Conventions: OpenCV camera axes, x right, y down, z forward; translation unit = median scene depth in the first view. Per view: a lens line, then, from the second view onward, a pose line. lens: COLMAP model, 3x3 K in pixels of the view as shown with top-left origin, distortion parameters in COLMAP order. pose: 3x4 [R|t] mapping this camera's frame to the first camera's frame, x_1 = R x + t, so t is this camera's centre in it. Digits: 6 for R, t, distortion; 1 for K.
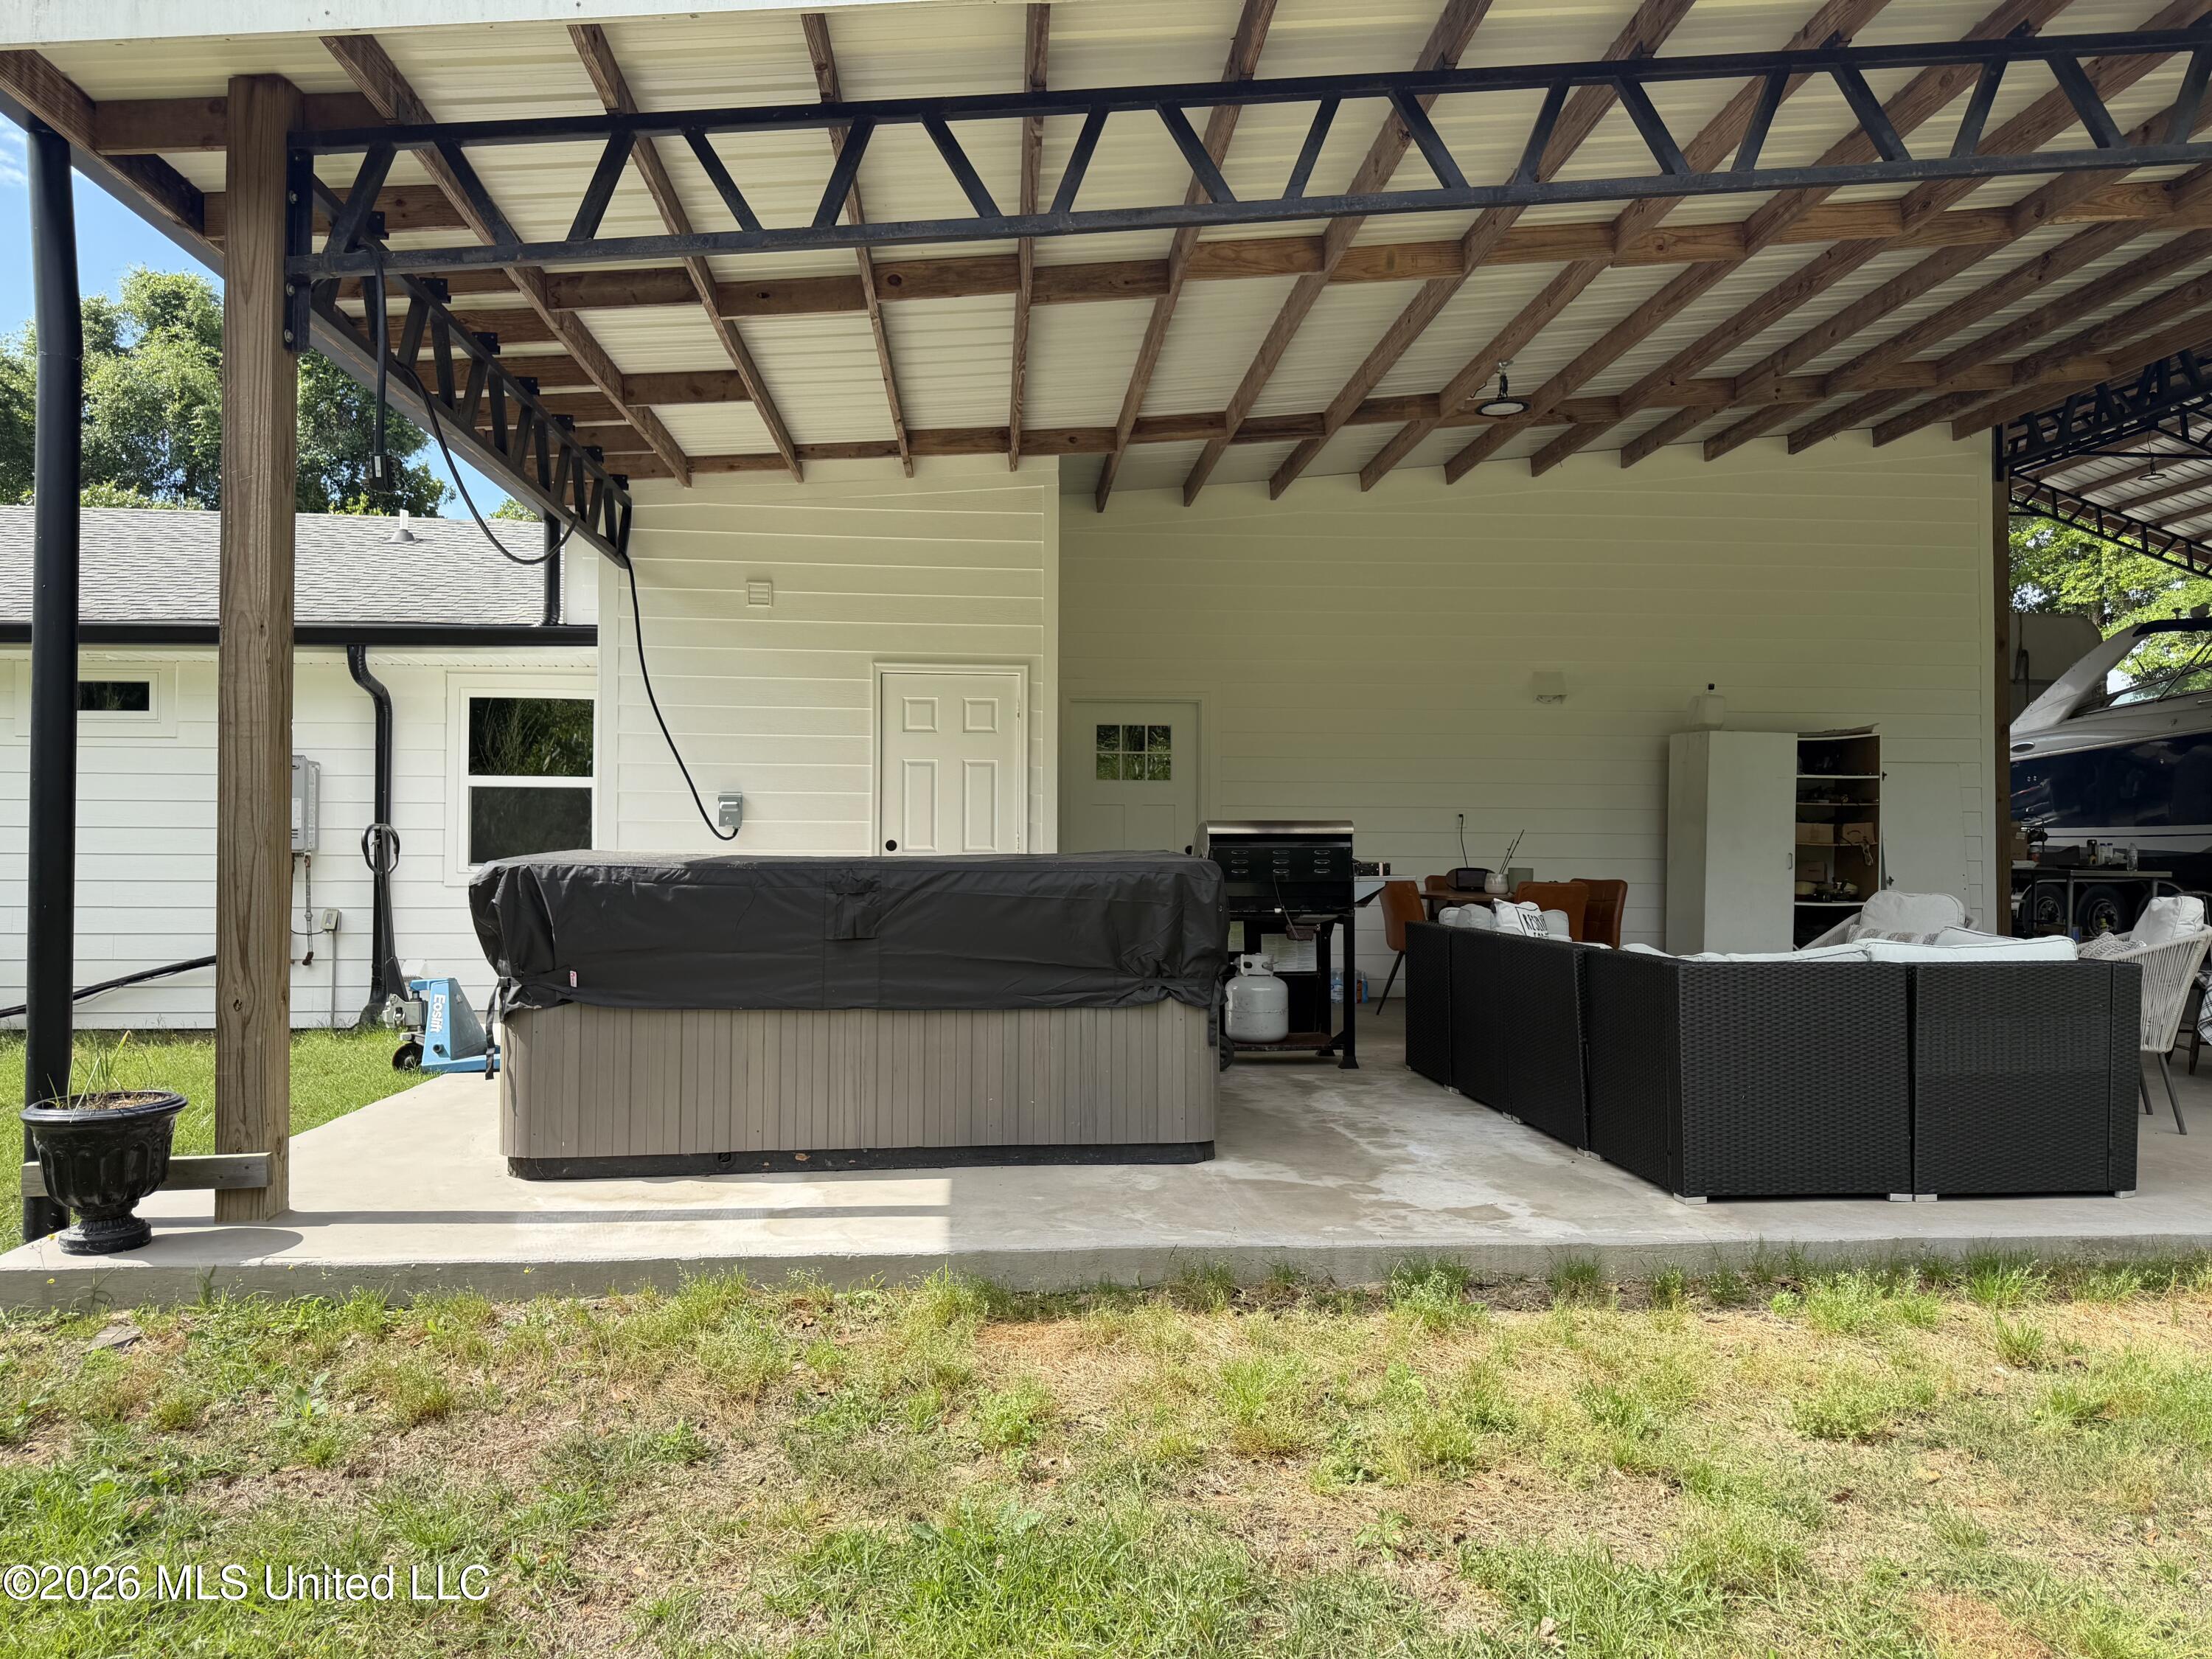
lens RADIAL K [[1547.9, 0, 1105.5], [0, 1547.9, 833.2], [0, 0, 1]] dist [-0.000892, -0.000347]
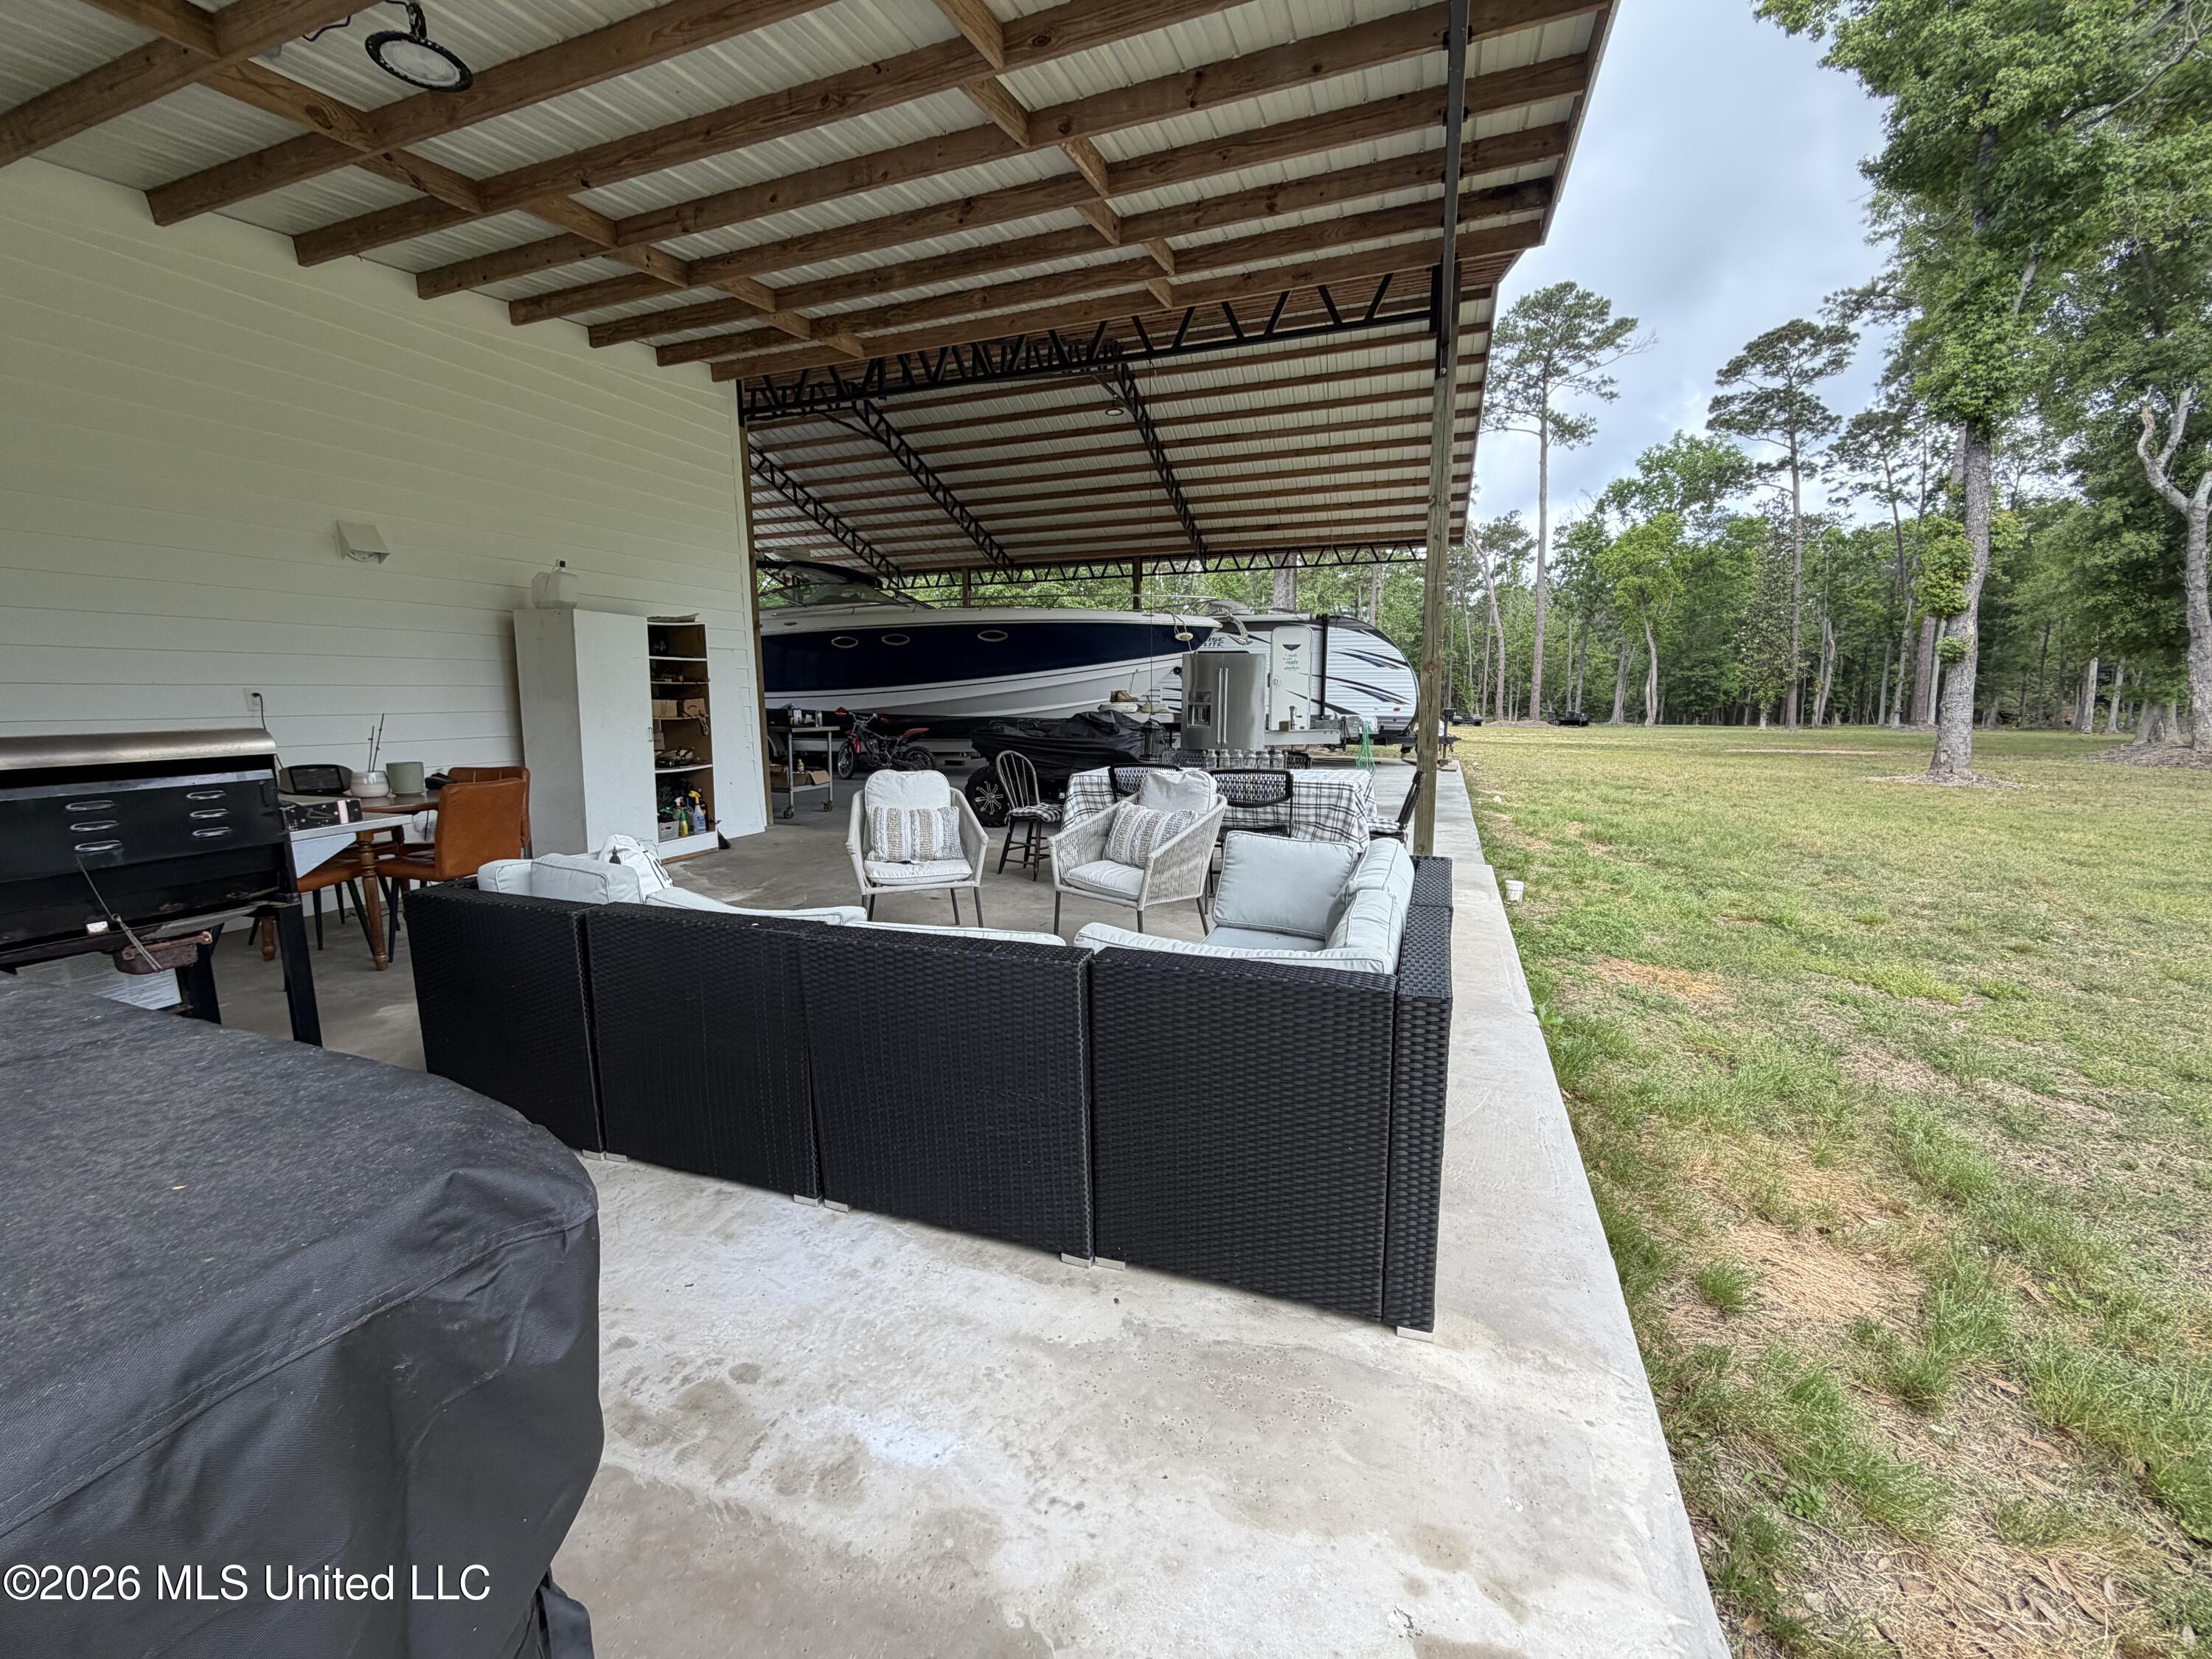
lens RADIAL K [[881.0, 0, 1096.0], [0, 881.0, 829.2], [0, 0, 1]] dist [0.003175, -0.000523]
pose [[0.431268, -0.144095, 0.890643, 0.005038], [0.000340, 0.987190, 0.159551, -0.015732], [-0.902224, -0.068507, 0.425792, 0.430884]]
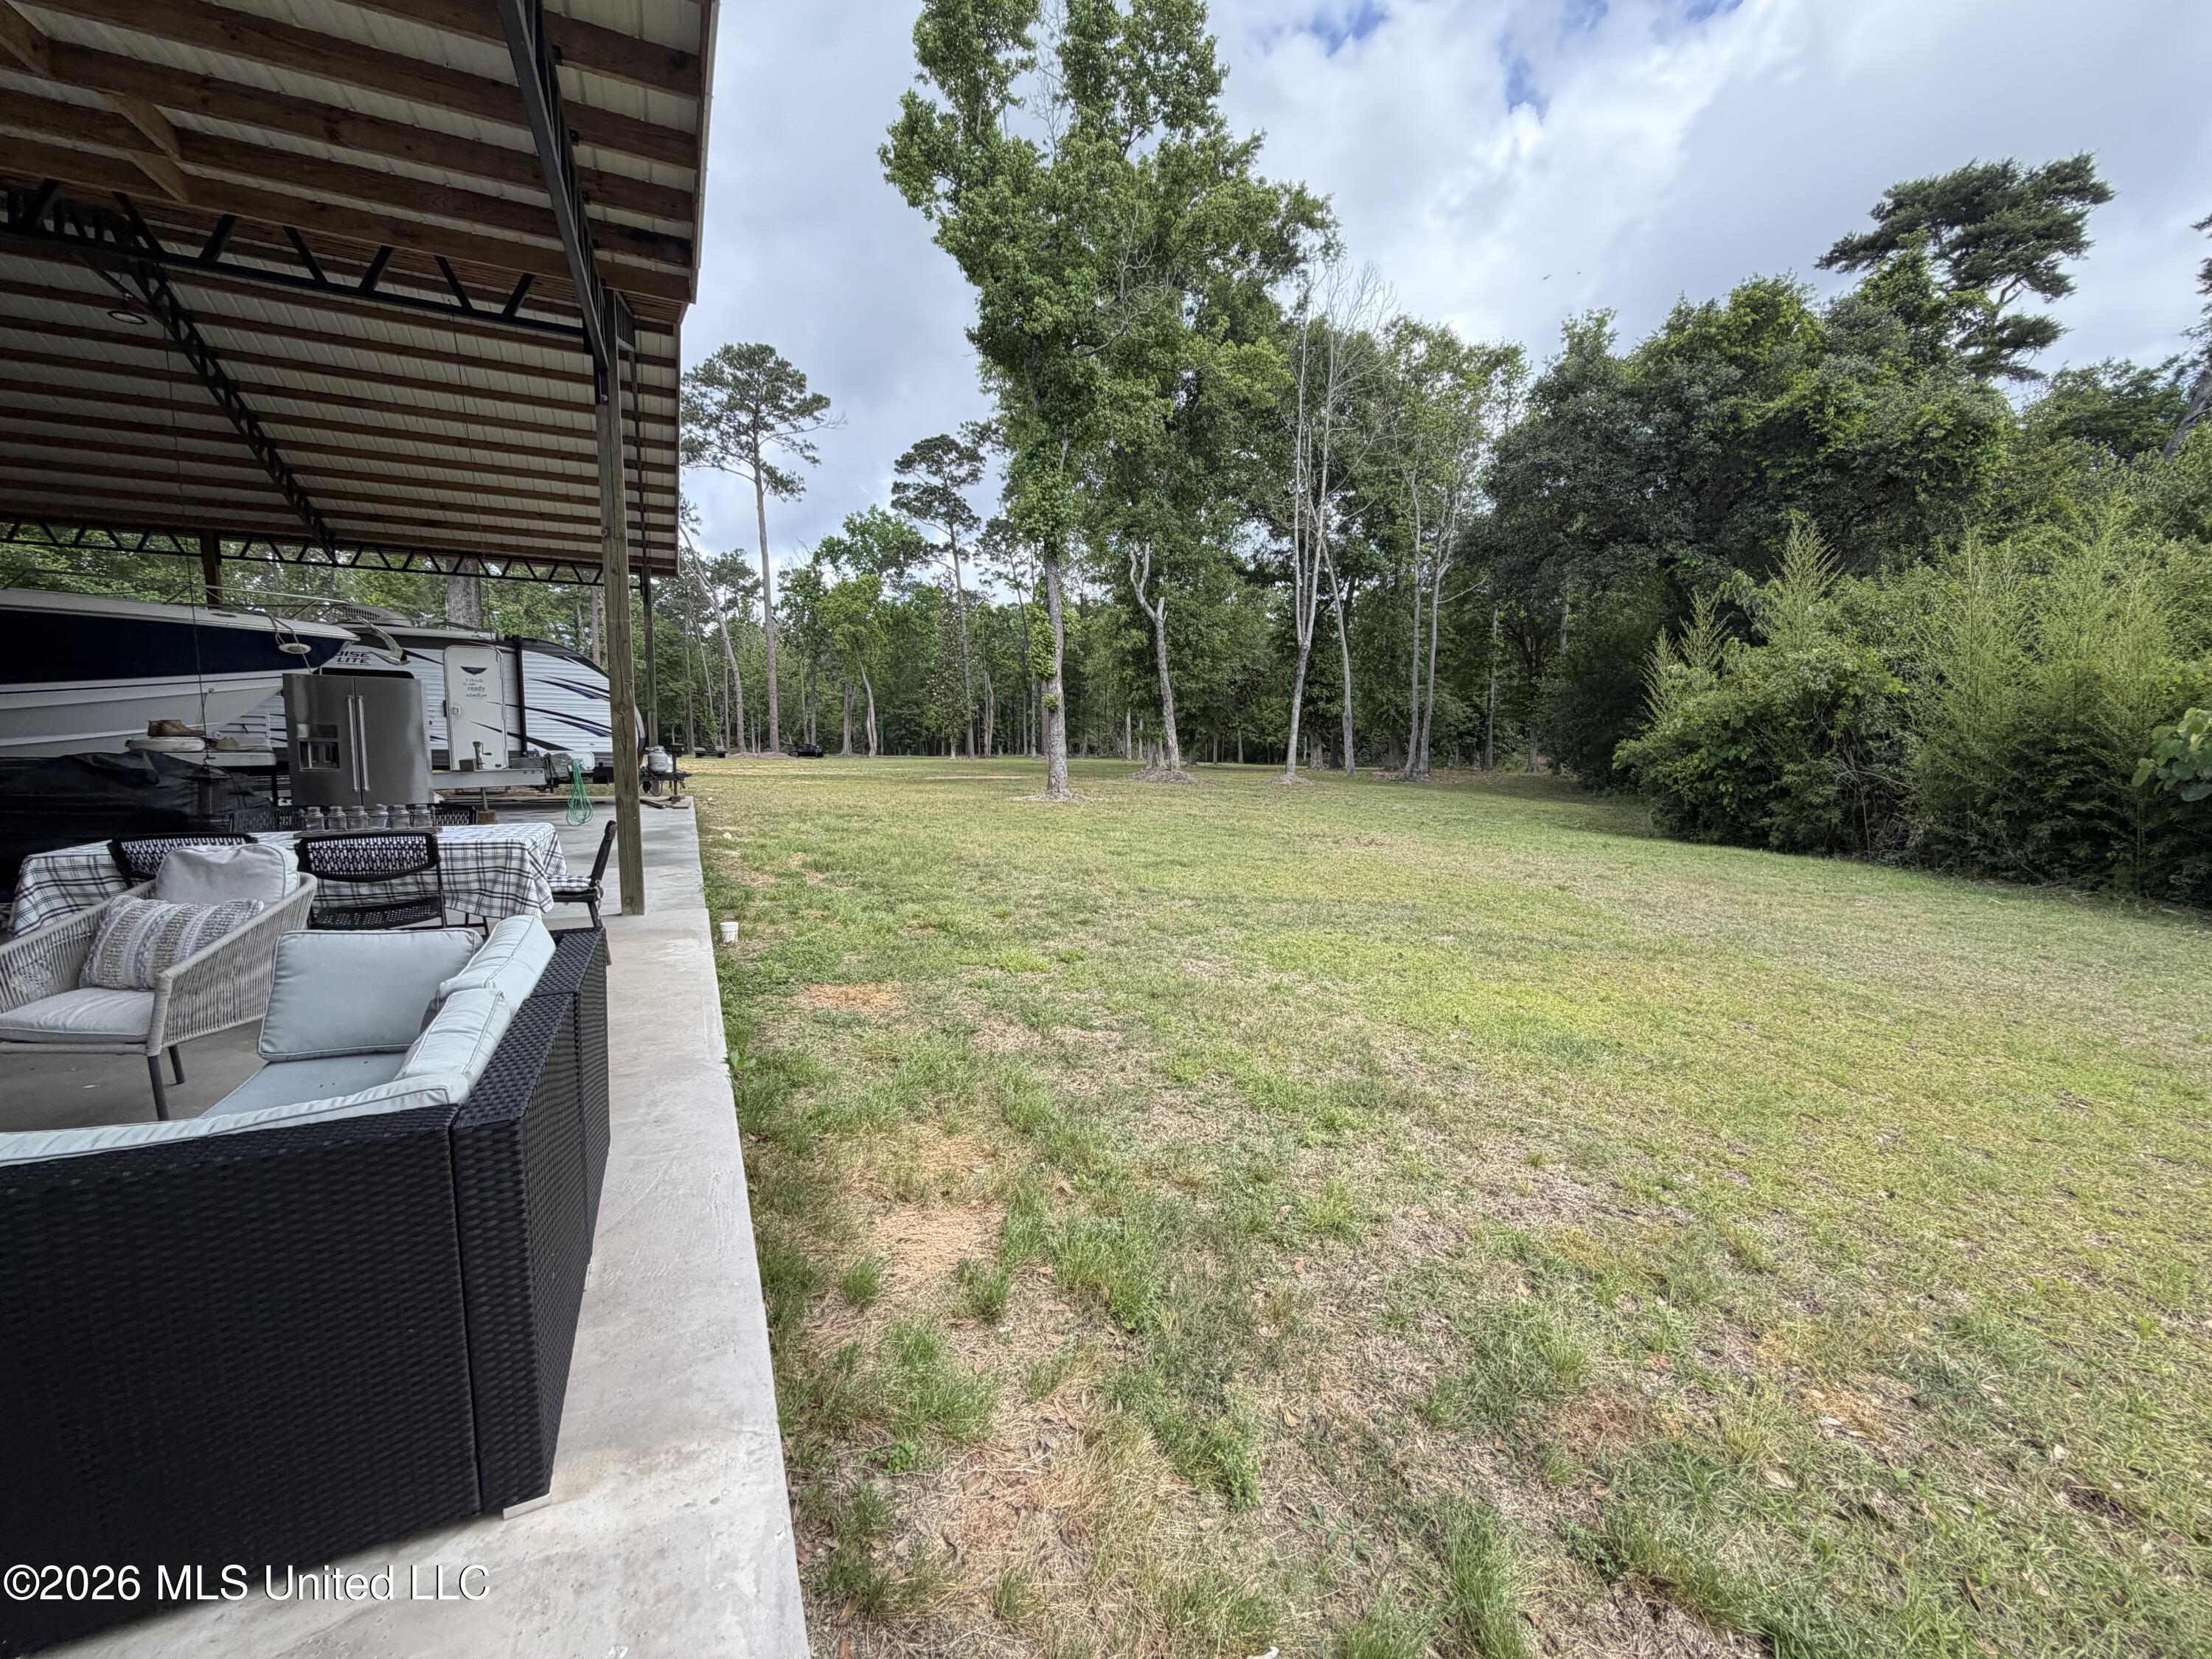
lens RADIAL K [[881.0, 0, 1100.9], [0, 881.0, 828.9], [0, 0, 1]] dist [0.003175, -0.000523]
pose [[-0.346819, -0.118204, 0.930454, 0.011205], [-0.026493, 0.992866, 0.116258, -0.024739], [-0.937558, 0.015670, -0.347477, 0.401247]]
